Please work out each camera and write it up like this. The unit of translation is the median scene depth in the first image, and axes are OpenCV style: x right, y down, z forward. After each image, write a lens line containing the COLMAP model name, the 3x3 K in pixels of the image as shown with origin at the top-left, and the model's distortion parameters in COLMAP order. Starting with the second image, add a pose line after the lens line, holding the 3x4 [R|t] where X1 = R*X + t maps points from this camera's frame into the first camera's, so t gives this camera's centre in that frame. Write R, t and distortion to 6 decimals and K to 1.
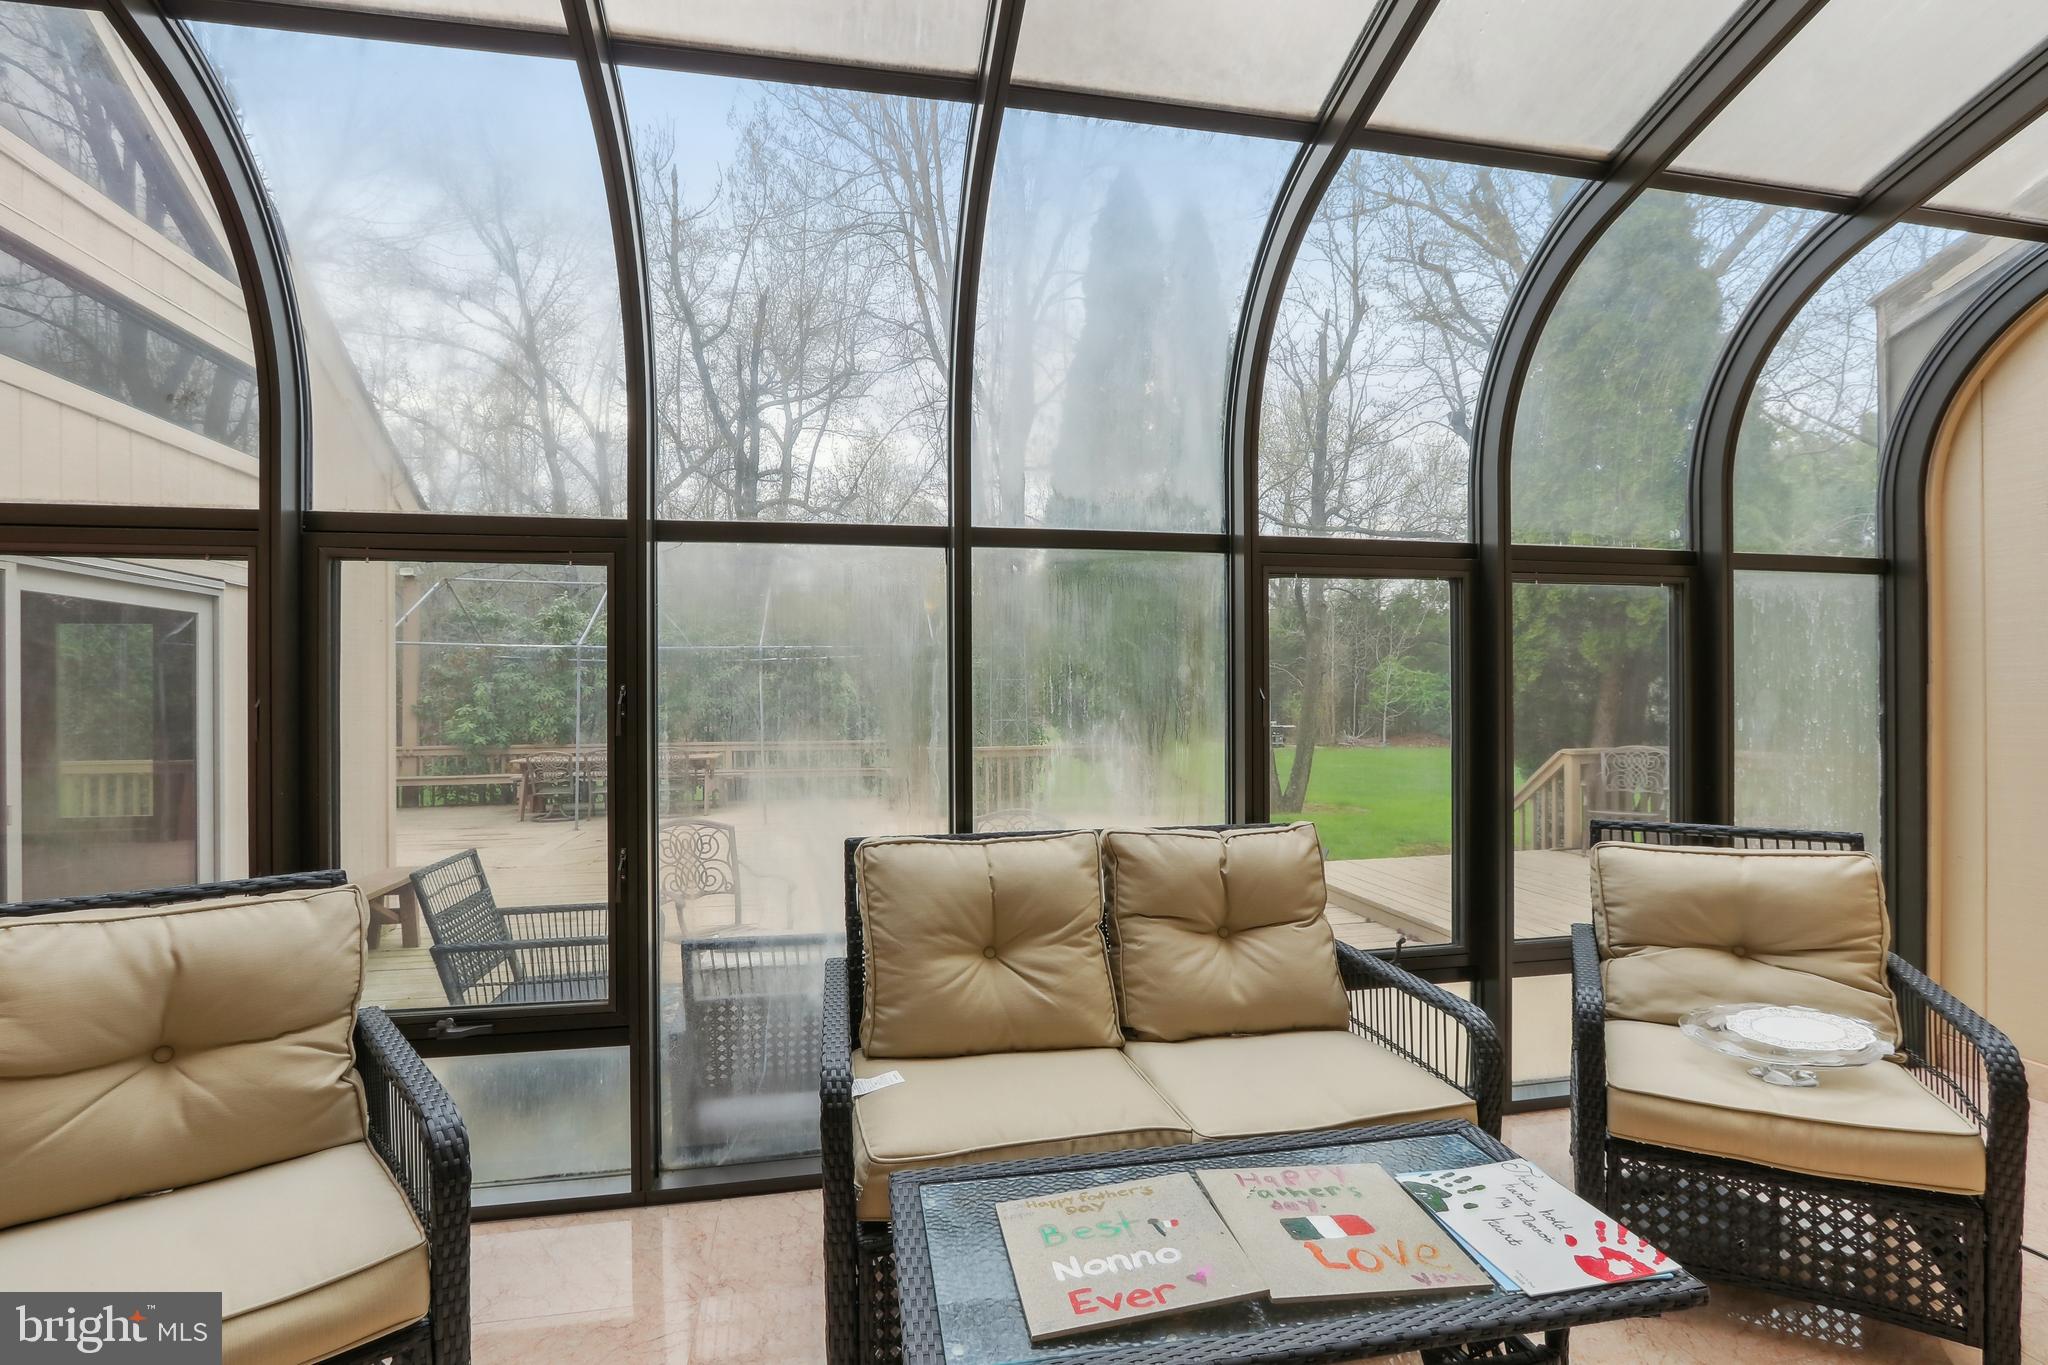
lens RADIAL K [[975.6, 0, 1017.3], [0, 975.6, 694.4], [0, 0, 1]] dist [-0.021425, 0.004986]
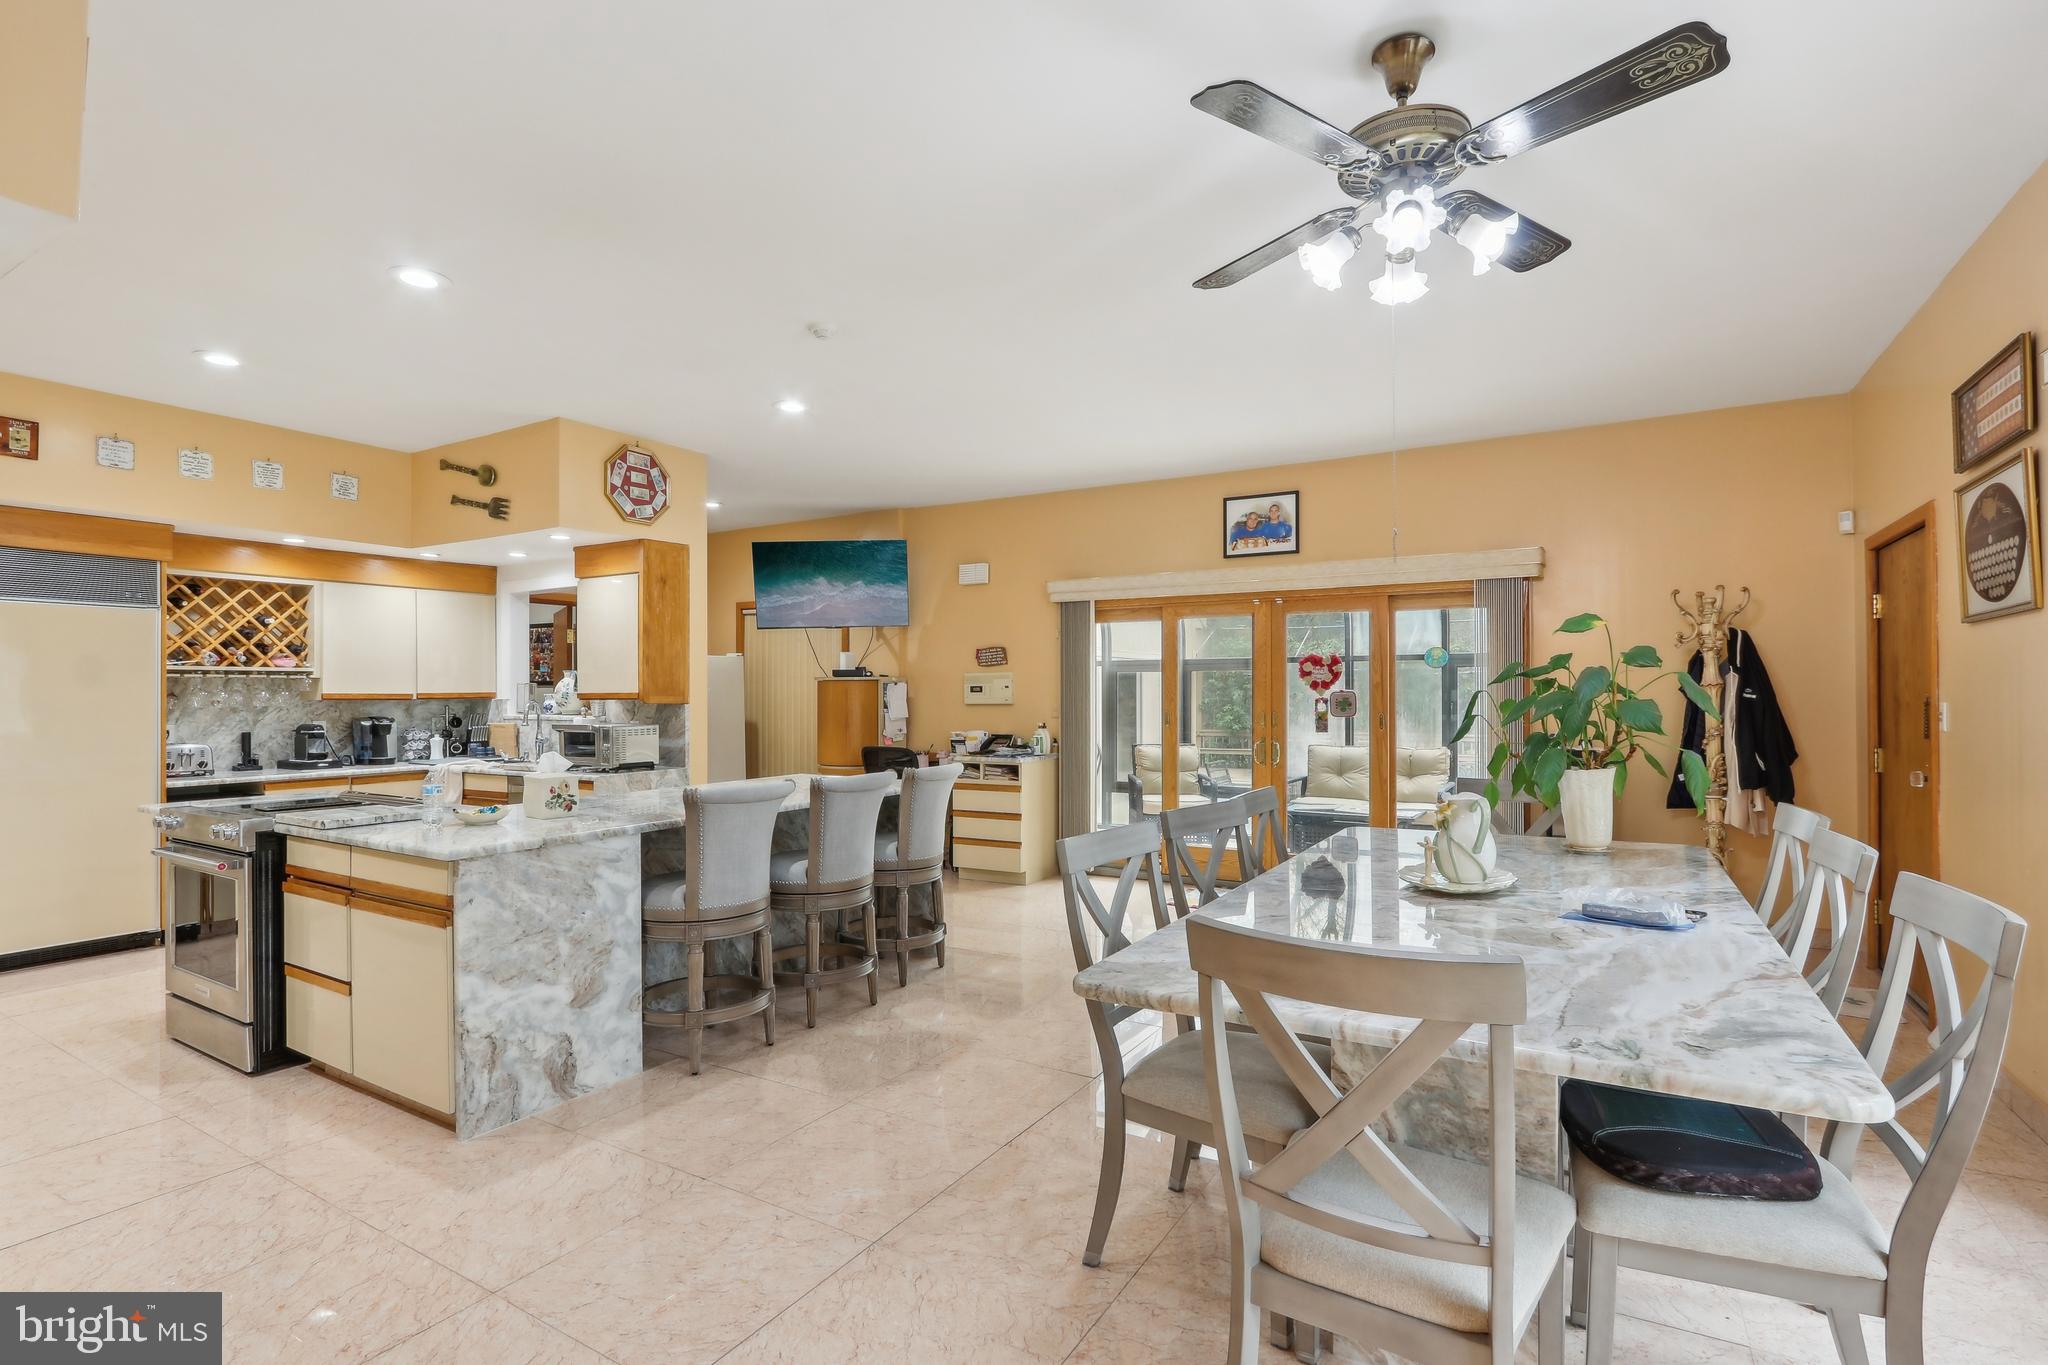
lens RADIAL K [[975.6, 0, 1030.3], [0, 975.6, 687.2], [0, 0, 1]] dist [-0.021425, 0.004986]
pose [[0.748037, -0.007143, -0.663618, 0.270406], [0.003228, 0.999969, -0.007125, -0.008226], [0.663649, 0.003188, 0.748038, -0.446796]]
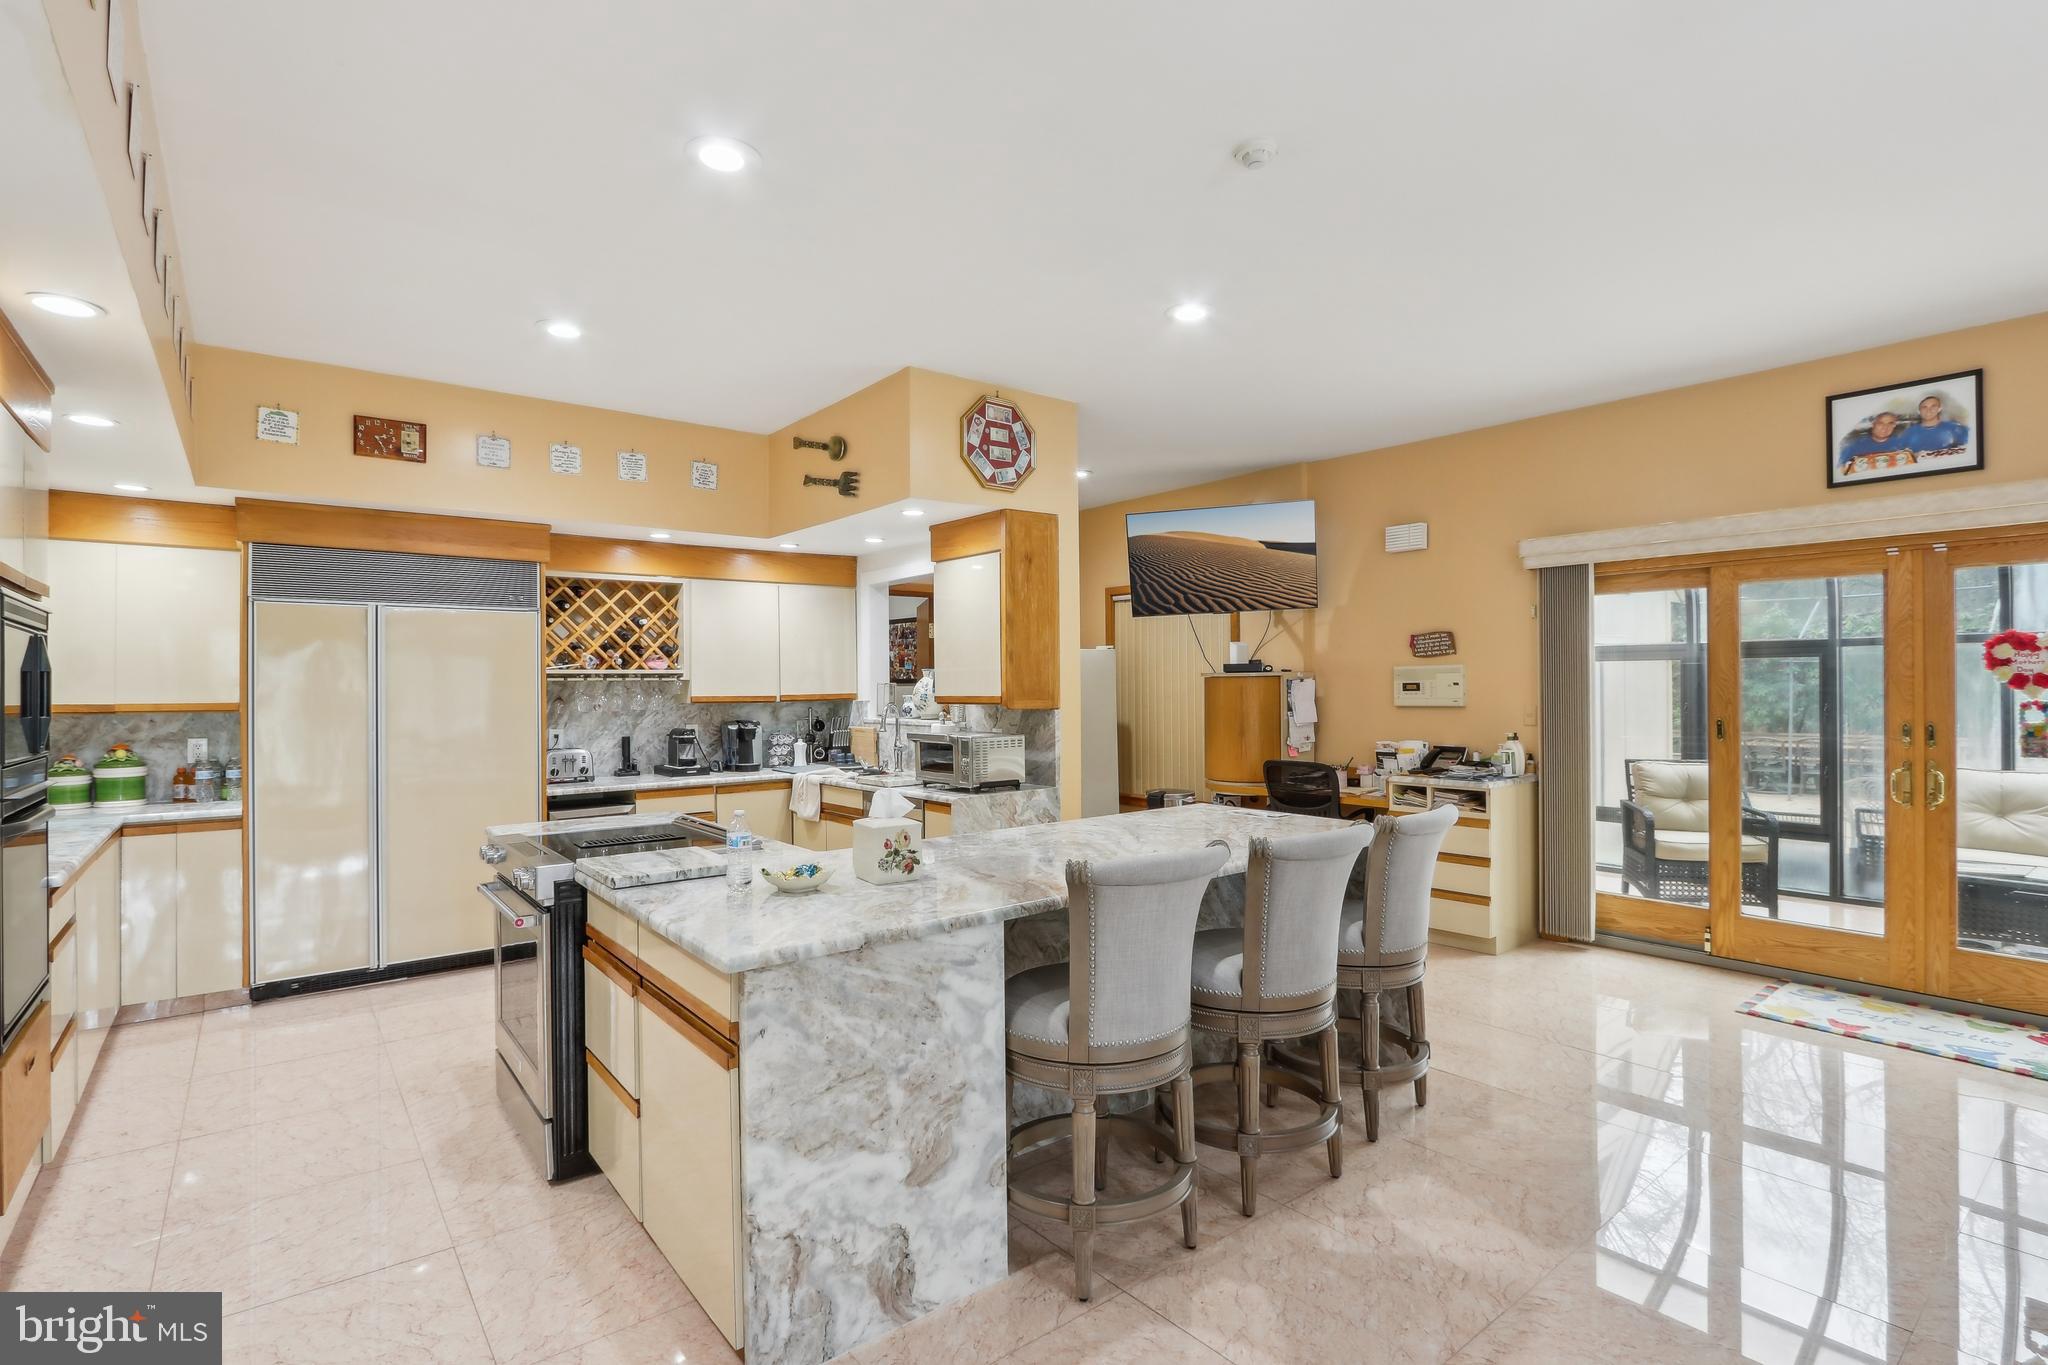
lens RADIAL K [[975.6, 0, 1020.2], [0, 975.6, 685.1], [0, 0, 1]] dist [-0.021425, 0.004986]
pose [[0.461226, -0.004987, -0.887269, 0.166604], [0.007869, 0.999968, -0.001530, -0.013254], [0.887248, -0.006277, 0.461250, -0.394310]]
